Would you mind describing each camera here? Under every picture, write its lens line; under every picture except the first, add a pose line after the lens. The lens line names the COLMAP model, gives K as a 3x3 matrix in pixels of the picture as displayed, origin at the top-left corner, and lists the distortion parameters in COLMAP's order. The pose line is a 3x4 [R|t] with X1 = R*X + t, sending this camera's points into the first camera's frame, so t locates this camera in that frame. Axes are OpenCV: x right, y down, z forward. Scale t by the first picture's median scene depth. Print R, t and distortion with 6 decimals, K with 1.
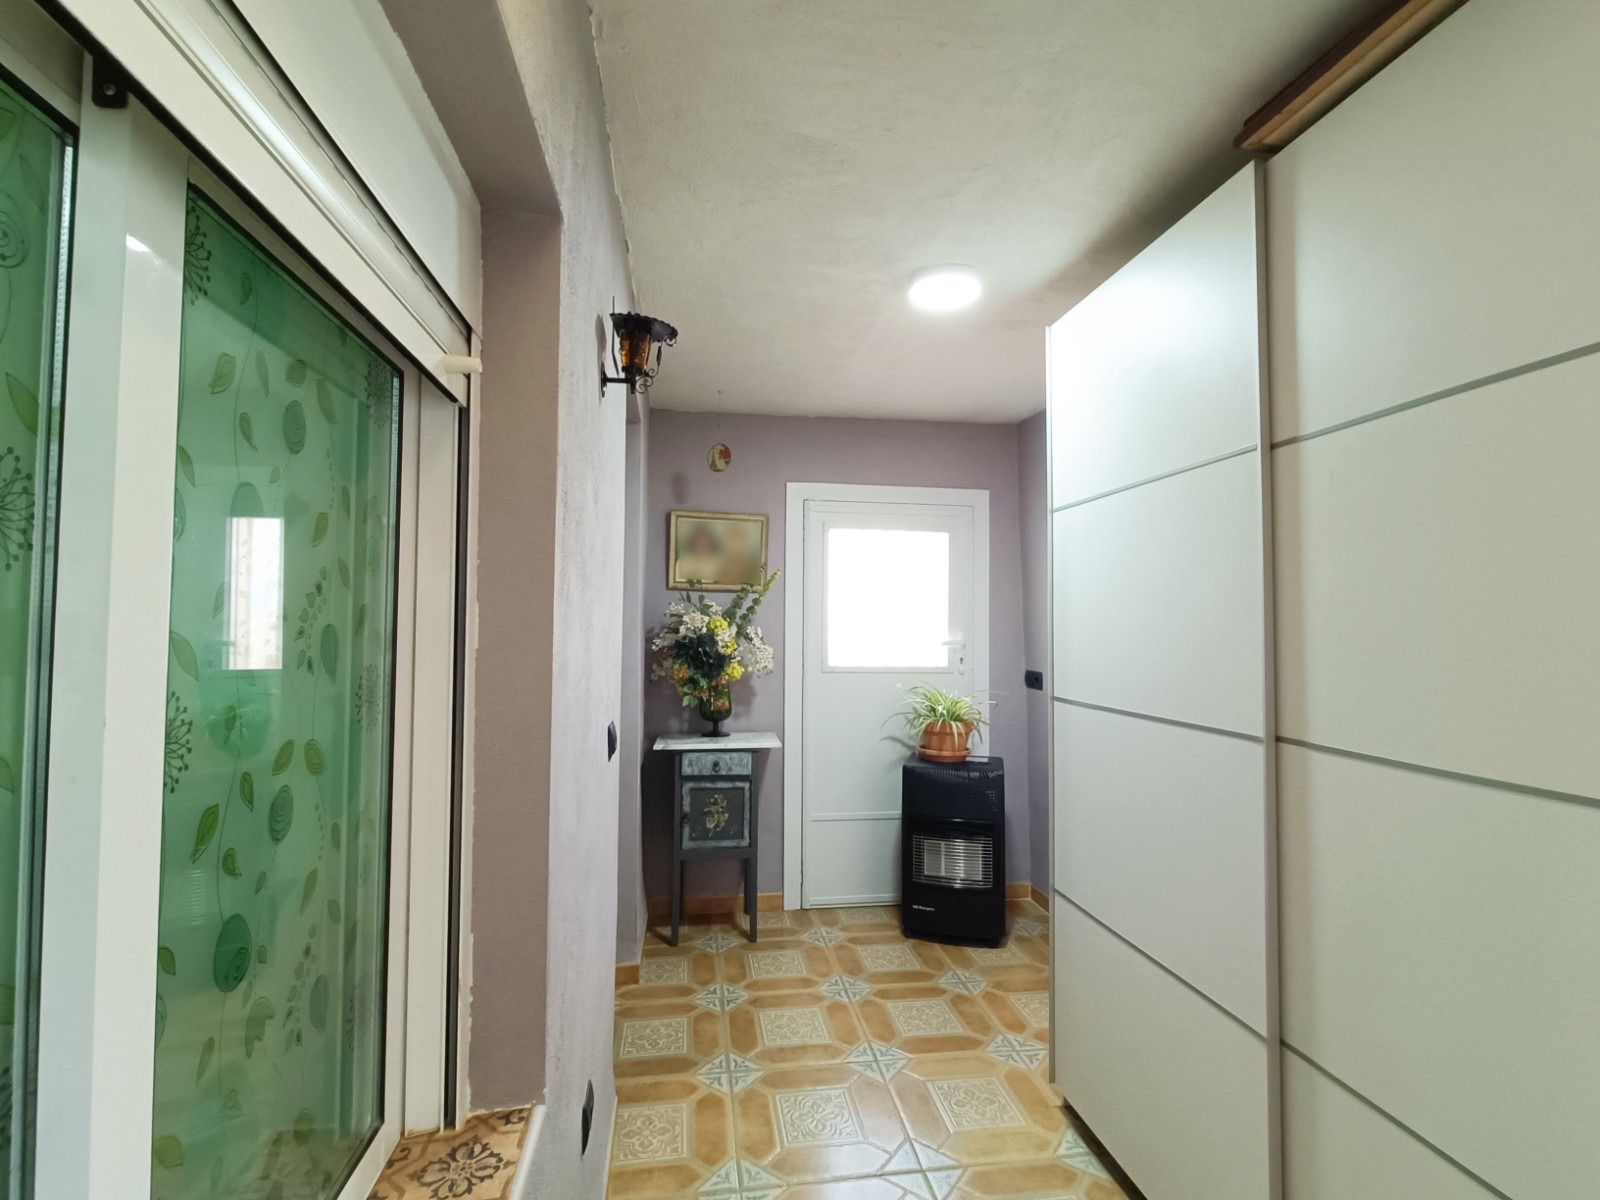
lens RADIAL K [[718.8, 0, 800.0], [0, 718.8, 600.0], [0, 0, 1]] dist [0.000302, 0.001531]
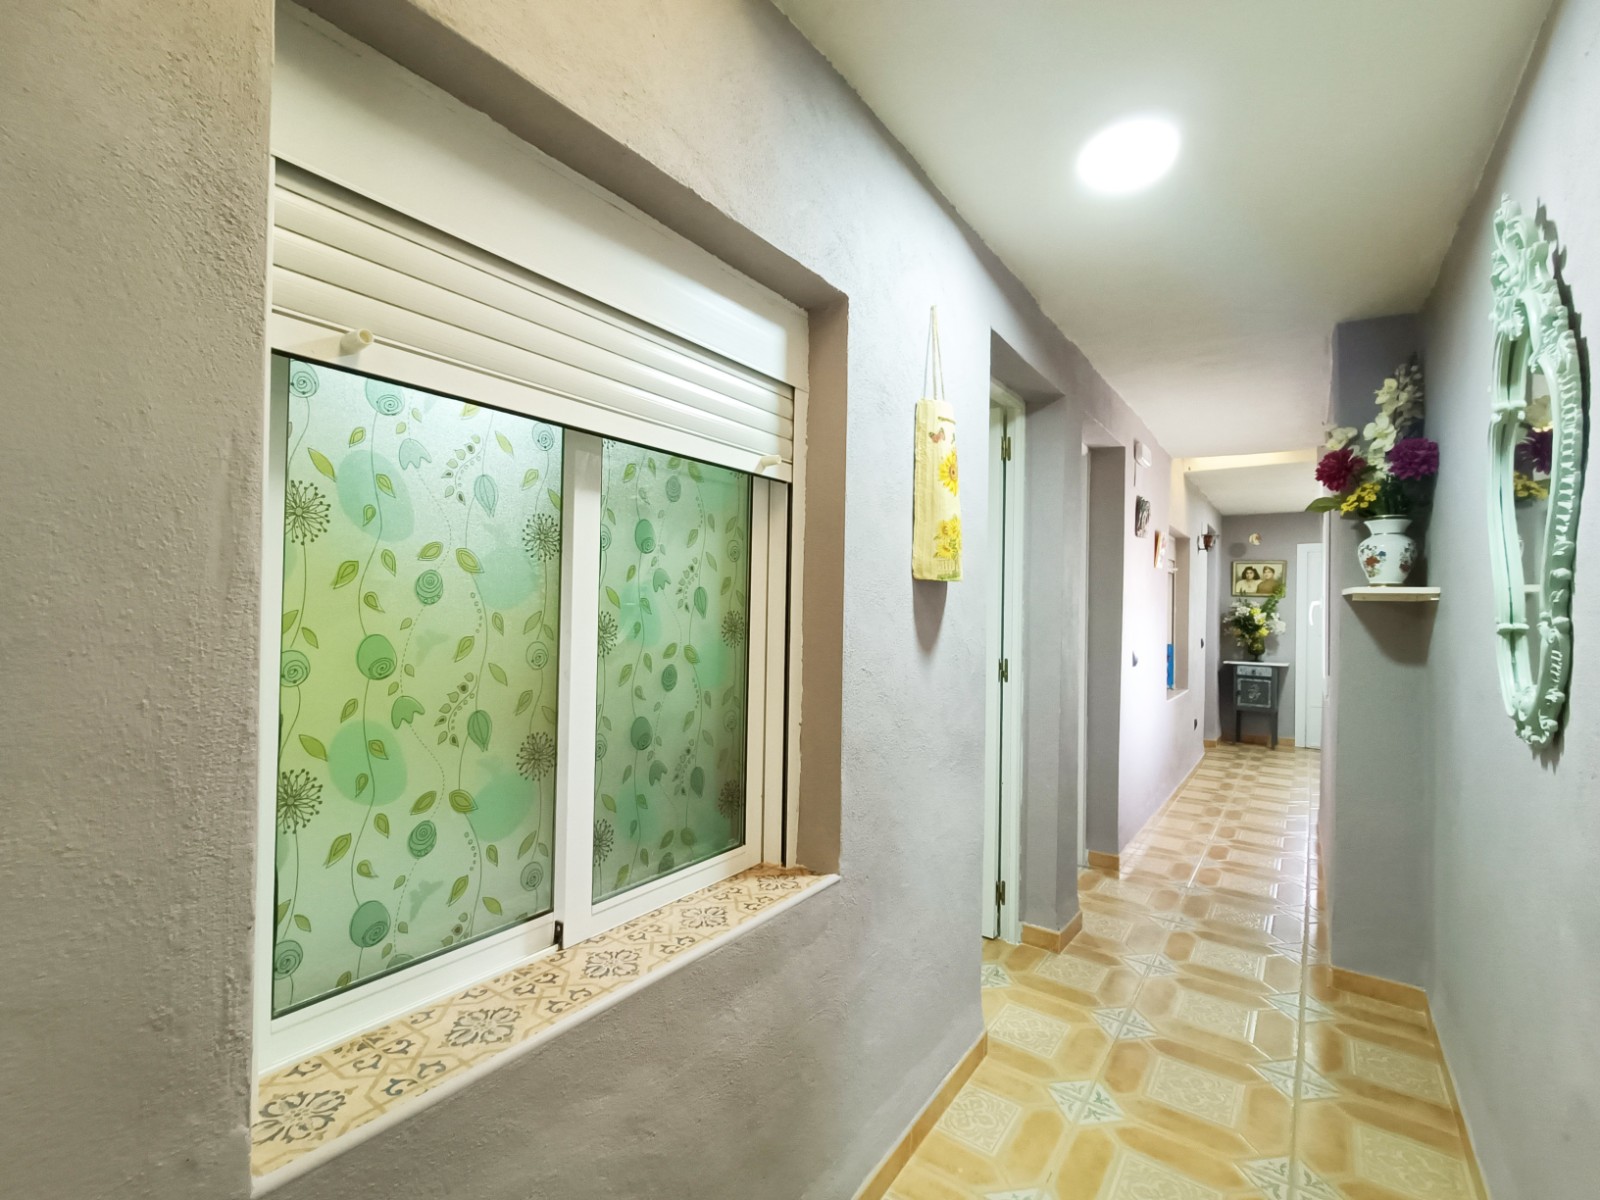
lens RADIAL K [[718.8, 0, 800.0], [0, 718.8, 600.0], [0, 0, 1]] dist [0.000302, 0.001531]
pose [[0.711336, 0.000219, -0.702852, 0.457114], [0.008589, 0.999923, 0.009004, -0.036187], [0.702800, -0.012442, 0.711279, -1.626840]]
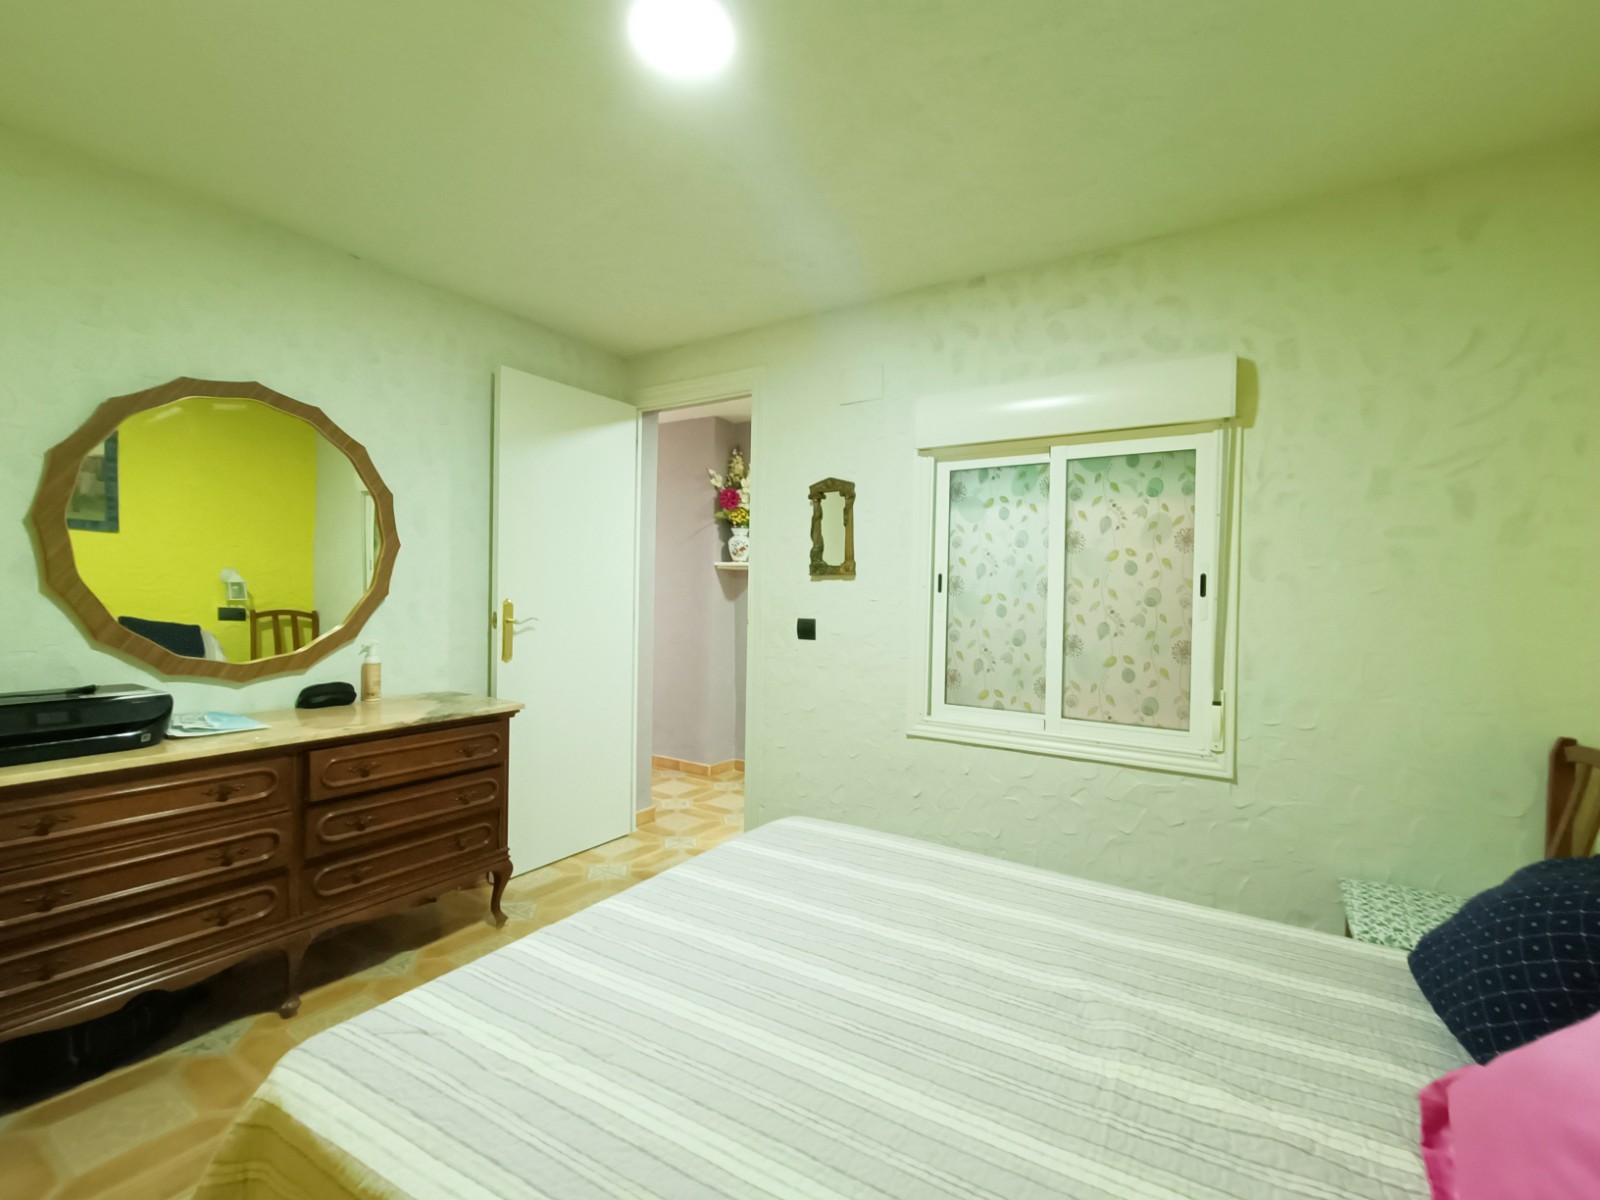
lens RADIAL K [[718.8, 0, 800.0], [0, 718.8, 600.0], [0, 0, 1]] dist [0.000302, 0.001531]
pose [[0.652241, 0.001978, 0.758009, -0.648670], [-0.038009, 0.998824, 0.030099, -0.011114], [-0.757058, -0.048443, 0.651549, -1.734399]]
